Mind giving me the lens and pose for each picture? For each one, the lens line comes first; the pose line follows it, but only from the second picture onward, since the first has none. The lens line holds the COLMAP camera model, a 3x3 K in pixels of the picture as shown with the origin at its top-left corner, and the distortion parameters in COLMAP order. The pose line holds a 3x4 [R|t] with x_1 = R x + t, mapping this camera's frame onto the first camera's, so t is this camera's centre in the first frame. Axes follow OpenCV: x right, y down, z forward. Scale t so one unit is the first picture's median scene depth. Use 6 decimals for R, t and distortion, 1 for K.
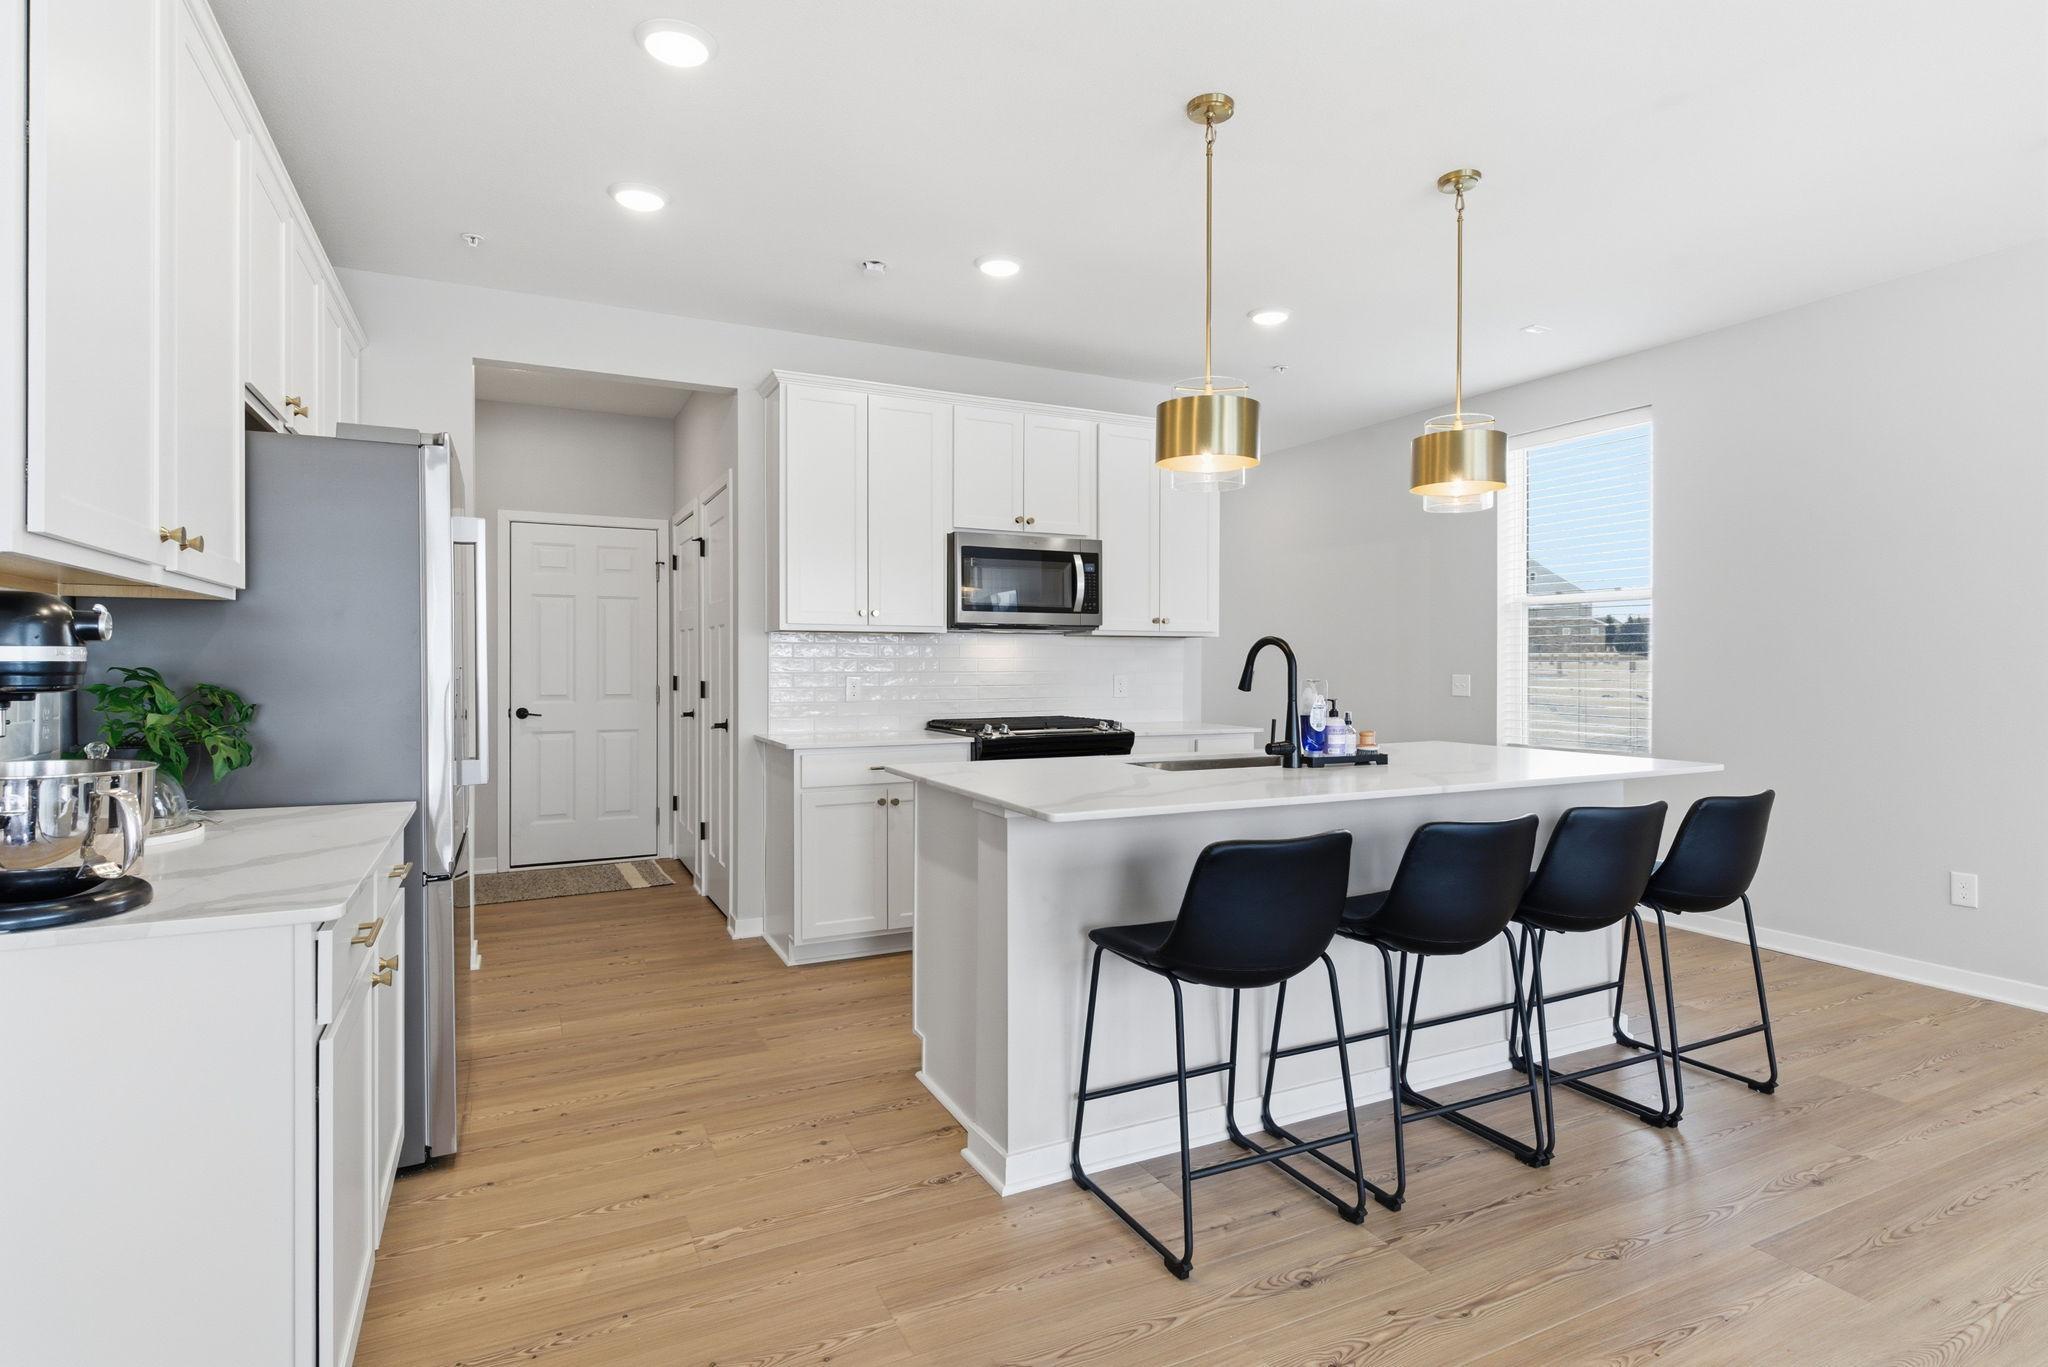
lens RADIAL K [[1051.1, 0, 1022.0], [0, 1051.1, 669.5], [0, 0, 1]] dist [0.004543, -0.000239]
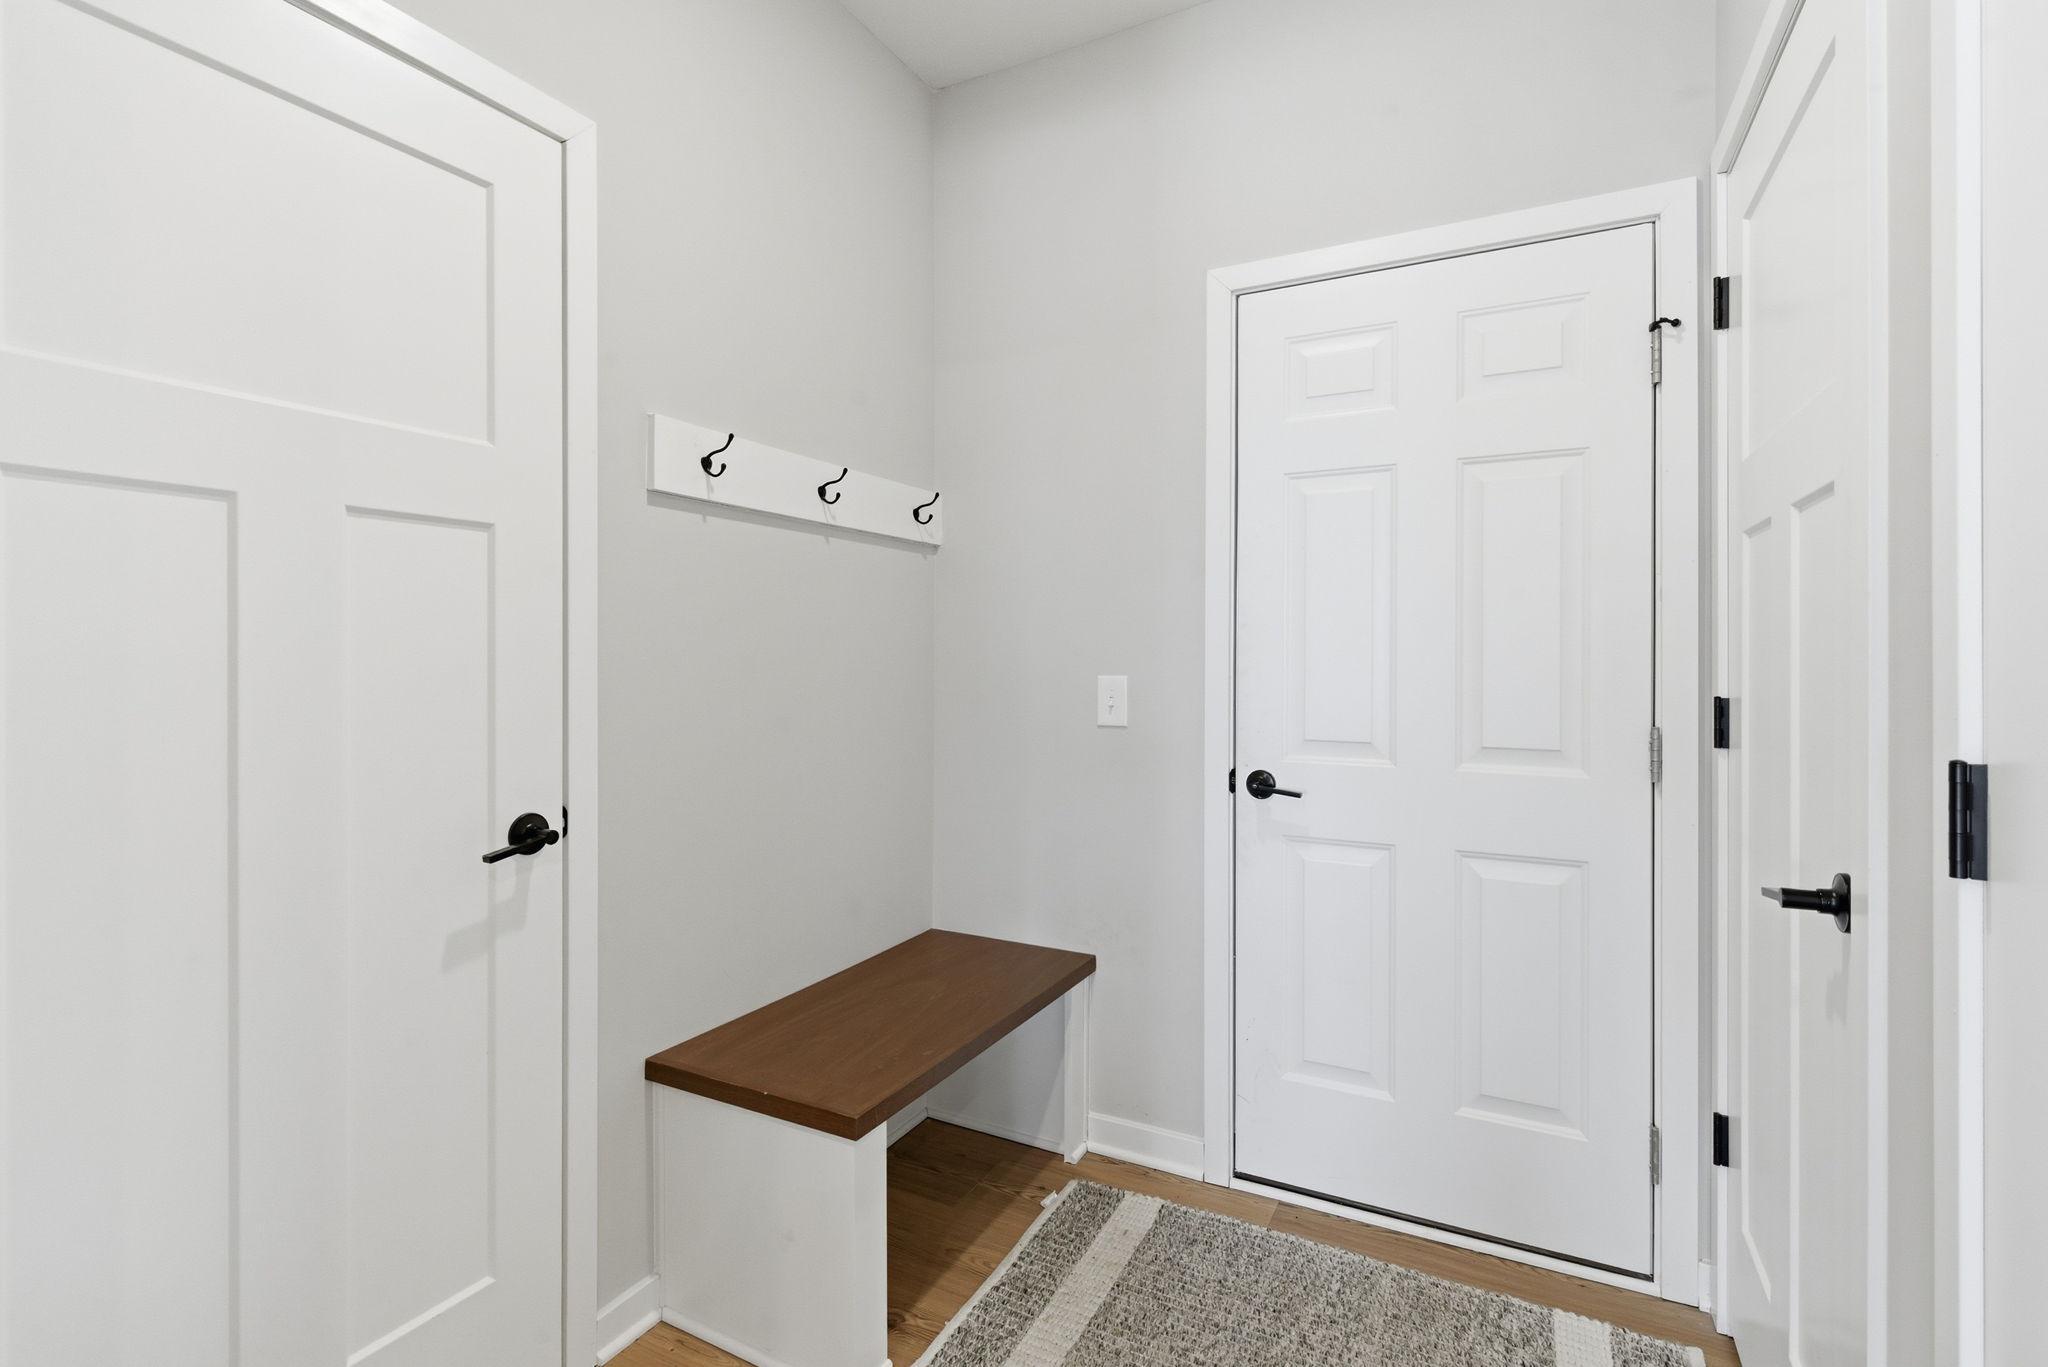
lens RADIAL K [[985.2, 0, 1021.4], [0, 985.2, 678.1], [0, 0, 1]] dist [-0.000206, -0.000335]
pose [[0.596412, -0.002074, -0.802676, -2.474804], [-0.009223, 0.999913, -0.009437, 0.070233], [0.802625, 0.013031, 0.596341, 7.441879]]
